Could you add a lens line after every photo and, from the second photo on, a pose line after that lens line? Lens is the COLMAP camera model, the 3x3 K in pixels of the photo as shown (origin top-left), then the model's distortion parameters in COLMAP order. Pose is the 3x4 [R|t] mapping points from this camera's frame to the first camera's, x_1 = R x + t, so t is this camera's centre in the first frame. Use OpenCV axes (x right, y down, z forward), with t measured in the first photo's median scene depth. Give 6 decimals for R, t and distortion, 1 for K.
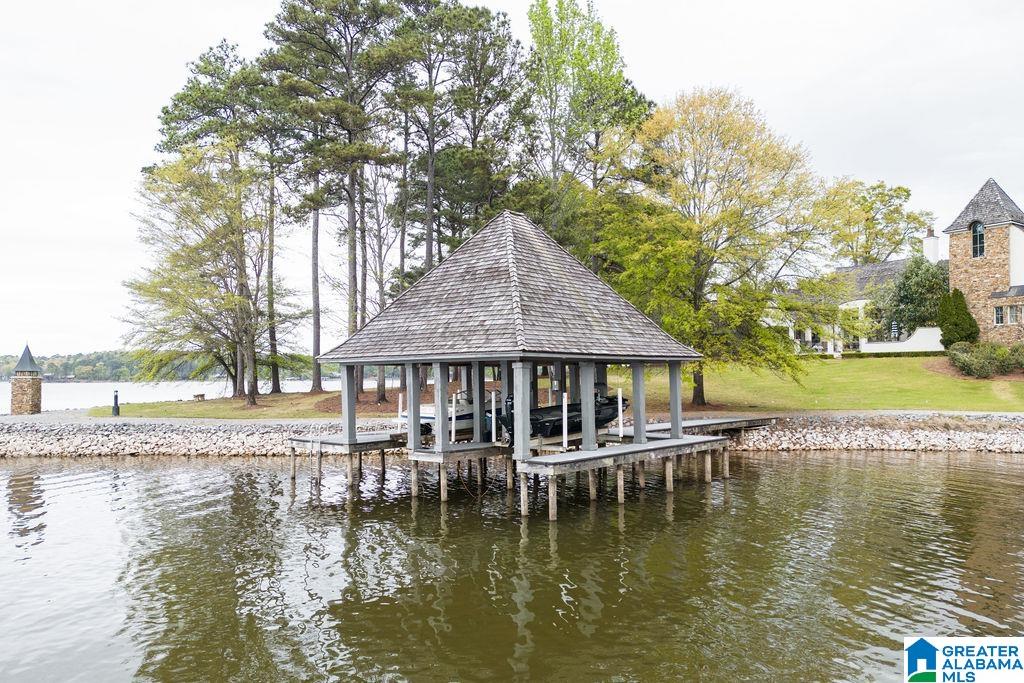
lens RADIAL K [[734.1, 0, 492.6], [0, 734.1, 368.6], [0, 0, 1]] dist [0.009134, -0.000894]
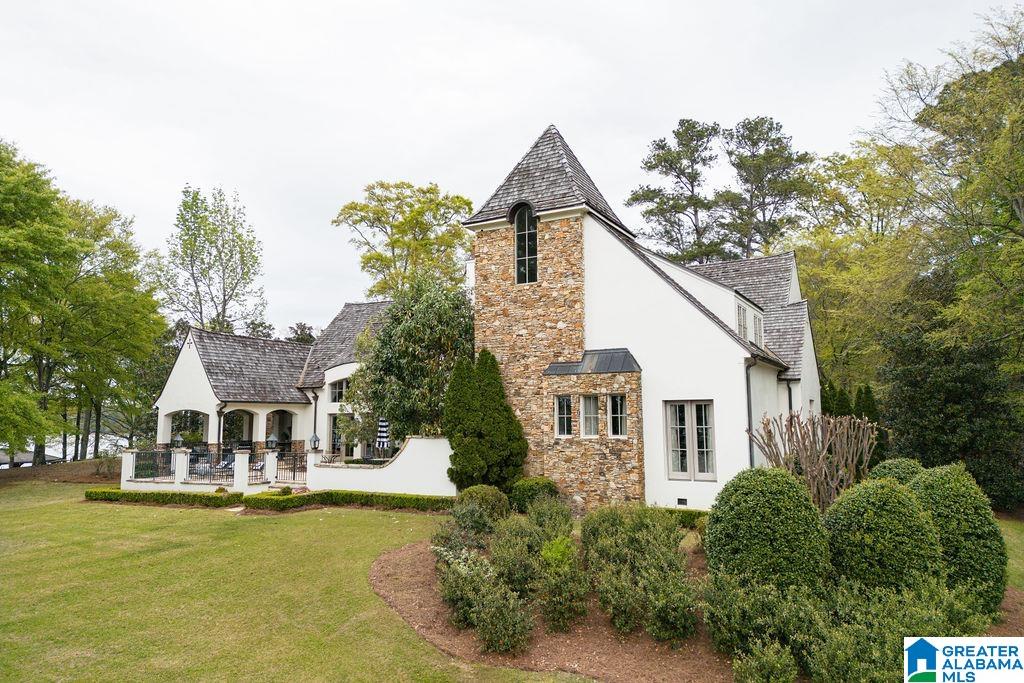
lens RADIAL K [[711.4, 0, 513.6], [0, 711.4, 346.3], [0, 0, 1]] dist [0.083338, -0.093077]
pose [[0.878143, 0.055333, 0.475188, 0.697724], [-0.007111, 0.994689, -0.102684, -0.105760], [-0.478346, 0.086792, 0.873872, 0.977948]]
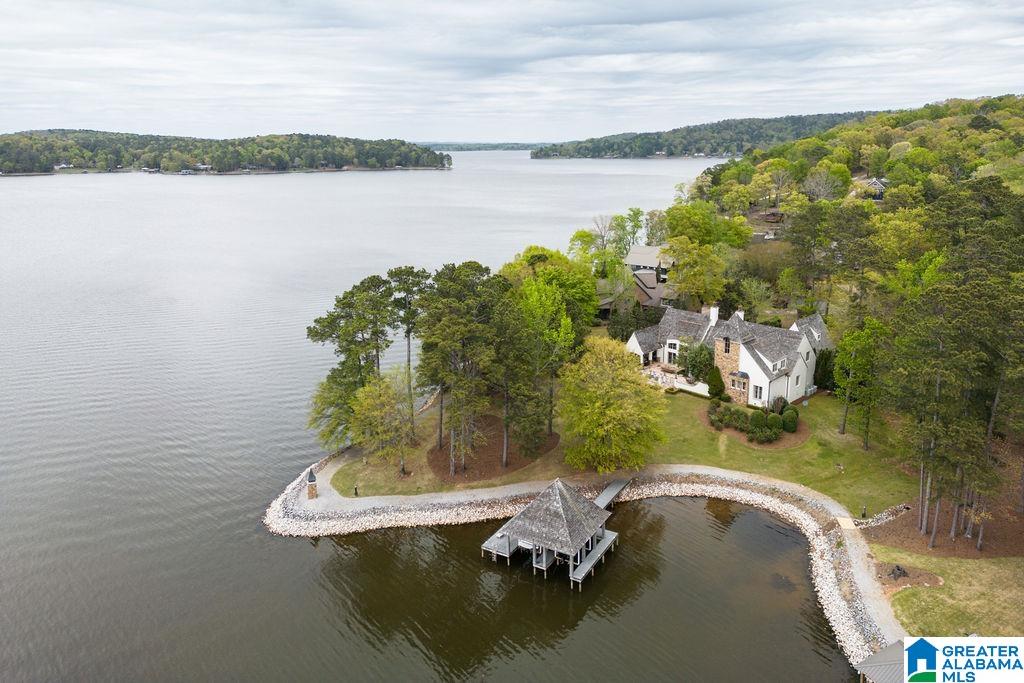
lens RADIAL K [[715.2, 0, 510.3], [0, 715.2, 310.4], [0, 0, 1]] dist [0.086183, -0.096553]
pose [[0.978165, -0.048895, 0.201994, -0.539494], [-0.001546, 0.970192, 0.242333, -1.189351], [-0.207822, -0.237354, 0.948933, -1.210670]]
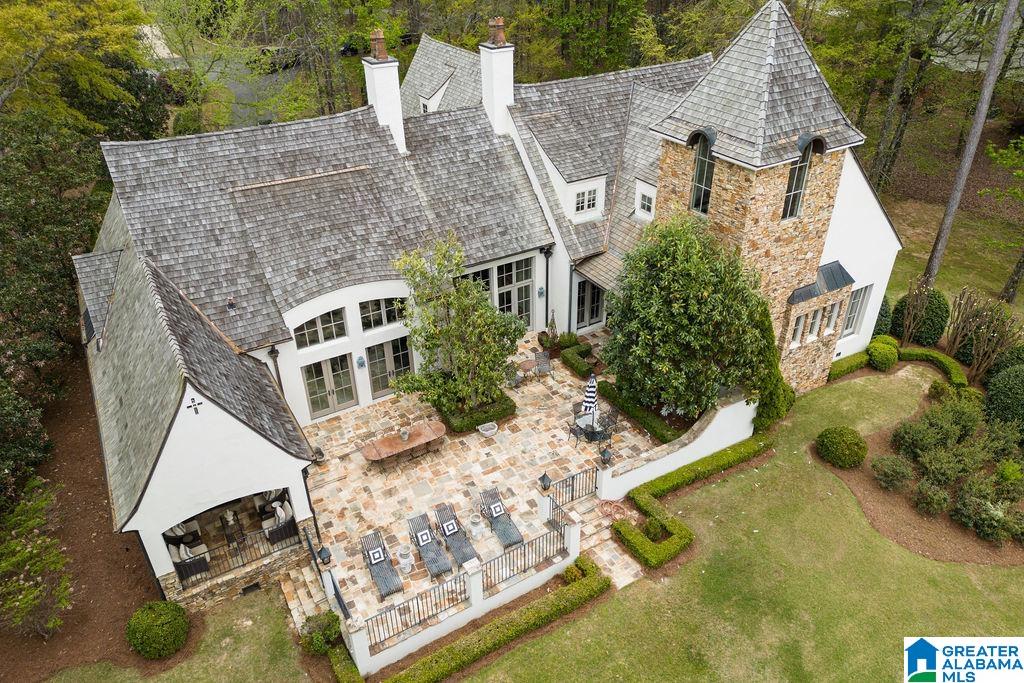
lens RADIAL K [[711.4, 0, 513.6], [0, 711.4, 346.3], [0, 0, 1]] dist [0.083338, -0.093077]
pose [[0.034510, -0.528469, 0.848251, 0.402682], [0.003410, 0.848814, 0.528681, -0.485259], [-0.999399, -0.015352, 0.031095, 1.788083]]
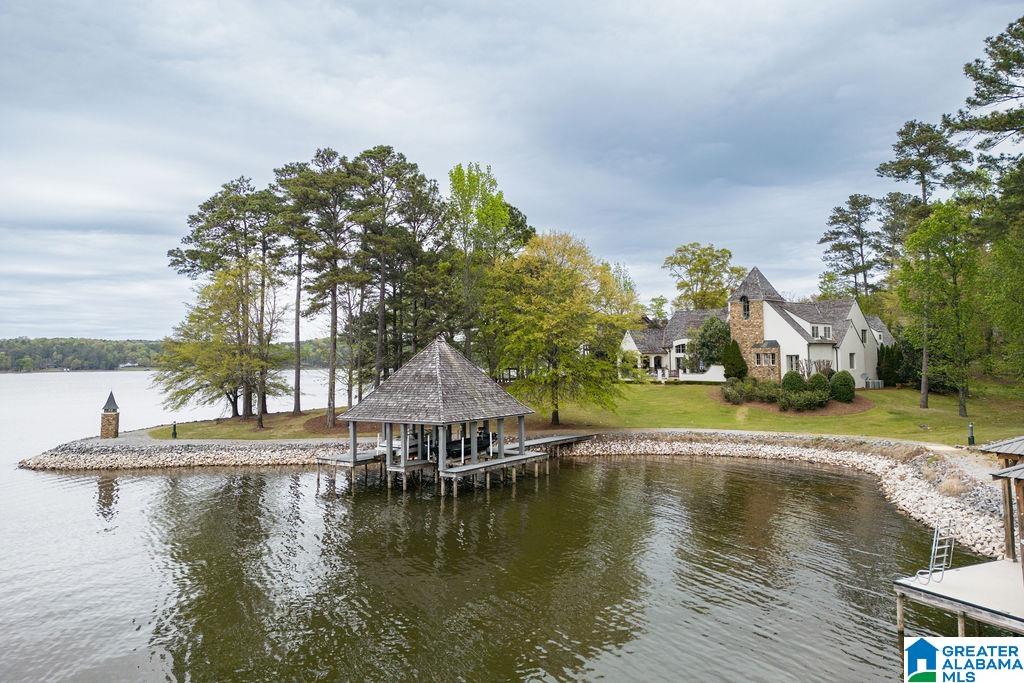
lens RADIAL K [[715.2, 0, 510.3], [0, 715.2, 310.4], [0, 0, 1]] dist [0.086183, -0.096553]
pose [[0.991598, 0.012201, 0.128785, -0.021521], [-0.004057, 0.997986, -0.063310, -0.116125], [-0.129298, 0.062256, 0.989650, -0.634096]]
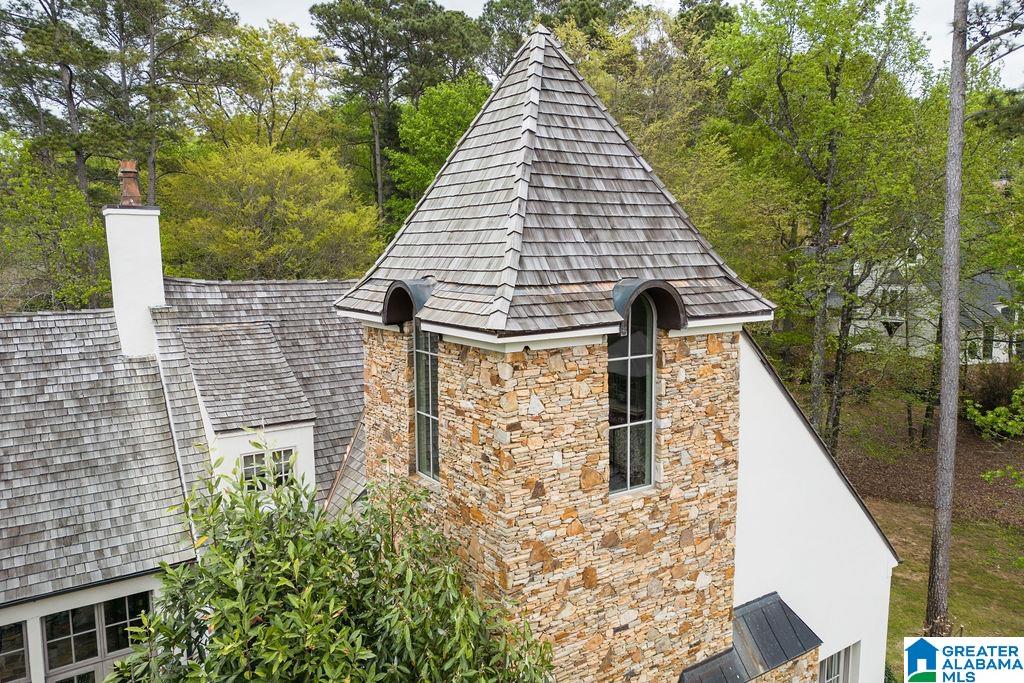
lens RADIAL K [[711.4, 0, 513.6], [0, 711.4, 346.3], [0, 0, 1]] dist [0.083338, -0.093077]
pose [[-0.028464, -0.118403, 0.992558, 0.771459], [-0.006188, 0.992962, 0.118274, -0.320338], [-0.999576, -0.002775, -0.028997, 1.611847]]
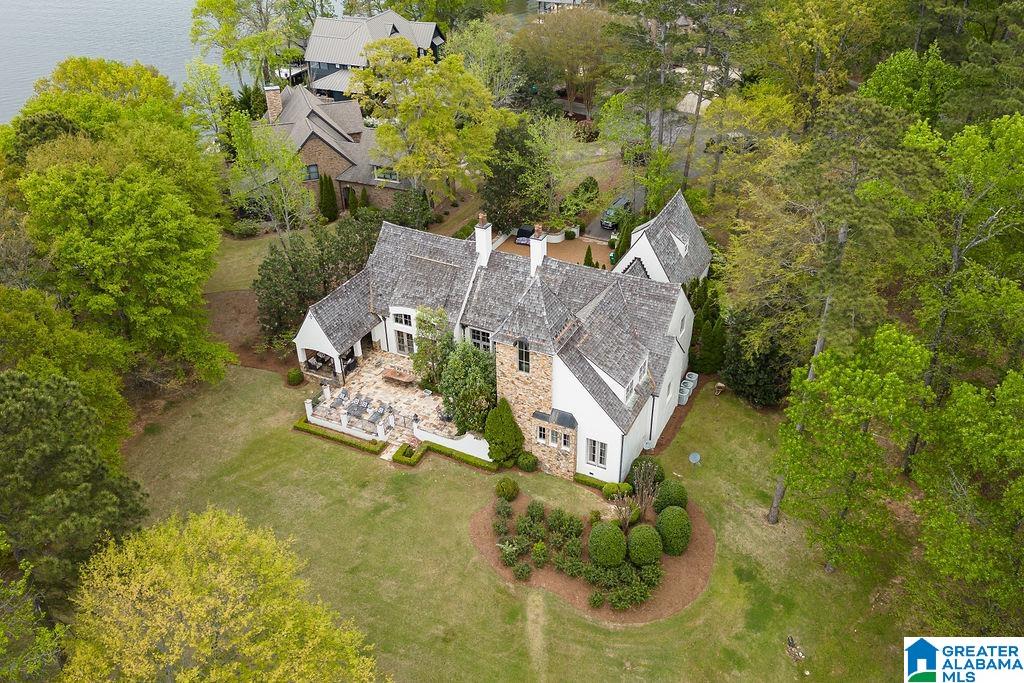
lens RADIAL K [[848.8, 0, 512.0], [0, 848.8, 341.5], [0, 0, 1]] dist [0.112484, 0.000272]
pose [[0.857007, -0.281614, 0.431548, 0.339964], [0.001069, 0.838429, 0.545009, -1.150928], [-0.515304, -0.466615, 0.718841, 0.457085]]
